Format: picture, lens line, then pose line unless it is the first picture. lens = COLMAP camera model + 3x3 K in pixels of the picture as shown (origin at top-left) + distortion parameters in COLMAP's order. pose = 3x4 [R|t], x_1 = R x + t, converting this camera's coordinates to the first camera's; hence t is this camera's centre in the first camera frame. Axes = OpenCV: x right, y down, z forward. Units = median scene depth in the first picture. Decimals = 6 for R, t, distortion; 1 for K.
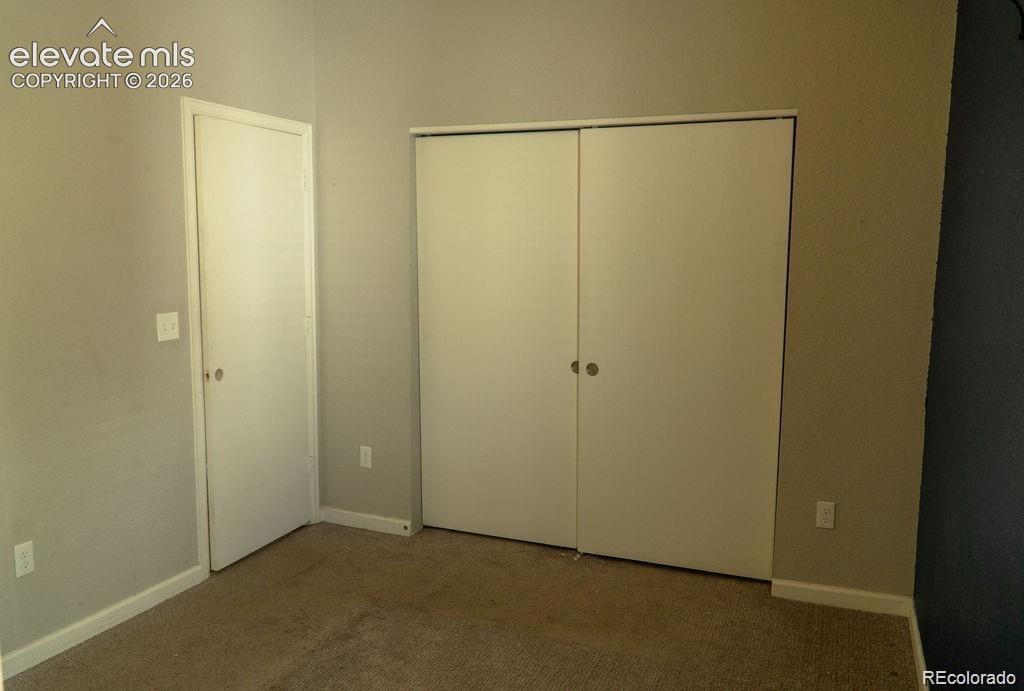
lens RADIAL K [[802.4, 0, 512.4], [0, 802.4, 318.4], [0, 0, 1]] dist [-0.007130, -0.006812]
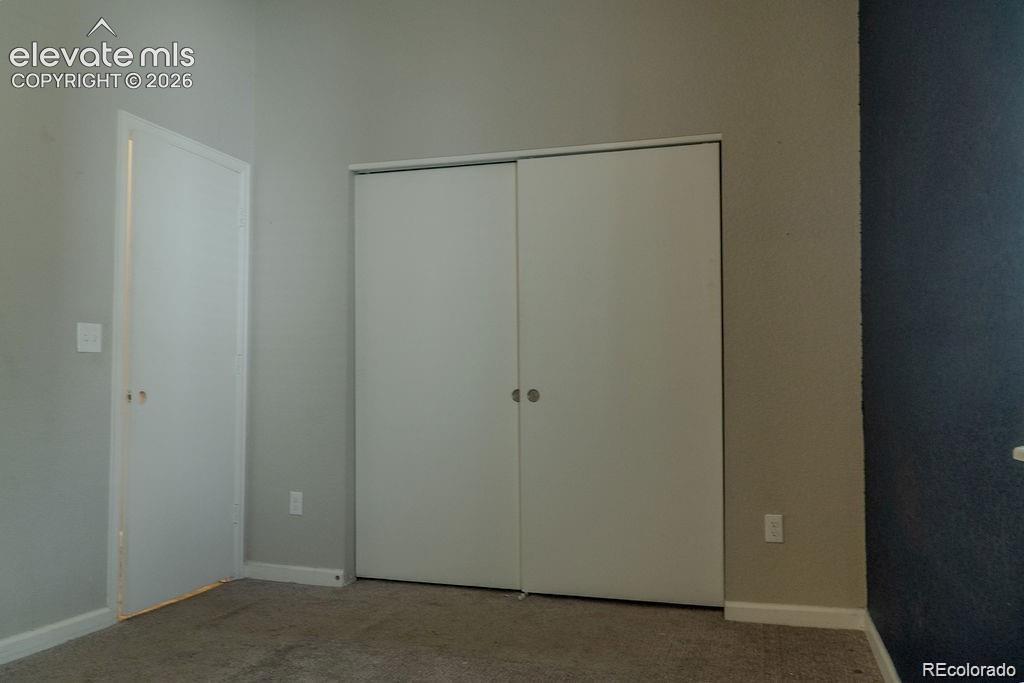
lens RADIAL K [[790.9, 0, 509.8], [0, 790.9, 346.5], [0, 0, 1]] dist [-0.003842, -0.021957]
pose [[0.995893, -0.003070, 0.090485, -0.018305], [0.017588, 0.986945, -0.160092, 0.168729], [-0.088812, 0.161025, 0.982946, 0.038384]]
